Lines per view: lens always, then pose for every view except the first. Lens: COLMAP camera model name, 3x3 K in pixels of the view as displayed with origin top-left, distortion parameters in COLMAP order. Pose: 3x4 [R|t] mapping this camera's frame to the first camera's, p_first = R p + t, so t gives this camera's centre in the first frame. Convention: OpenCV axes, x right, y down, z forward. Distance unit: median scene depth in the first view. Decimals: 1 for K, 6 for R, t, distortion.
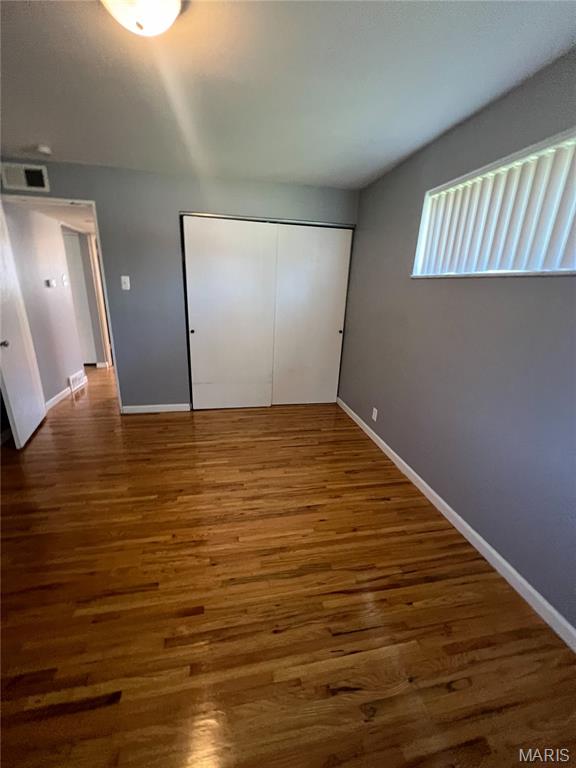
lens RADIAL K [[308.9, 0, 283.9], [0, 308.9, 386.1], [0, 0, 1]] dist [-0.000306, -0.000004]
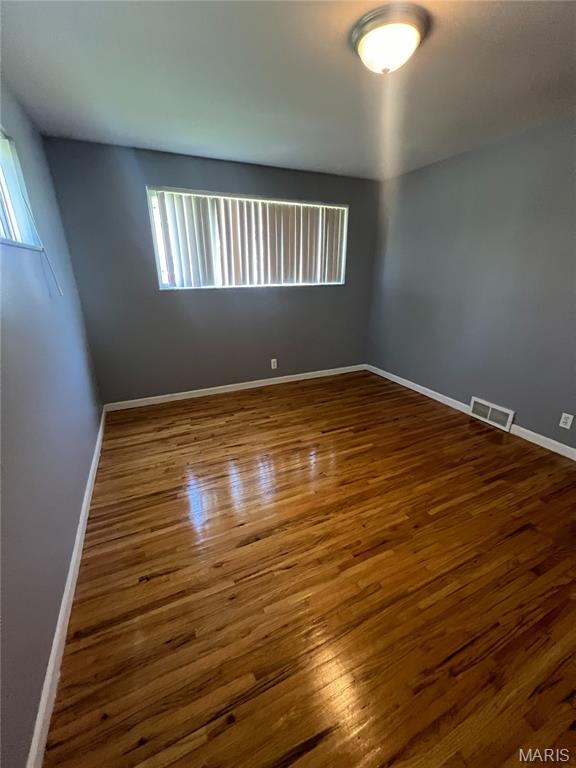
lens RADIAL K [[308.9, 0, 283.9], [0, 308.9, 386.1], [0, 0, 1]] dist [-0.000306, -0.000004]
pose [[-0.971542, 0.061665, -0.228700, 0.168766], [-0.095449, 0.781738, 0.616259, -0.423864], [0.216785, 0.620551, -0.753605, 1.343446]]
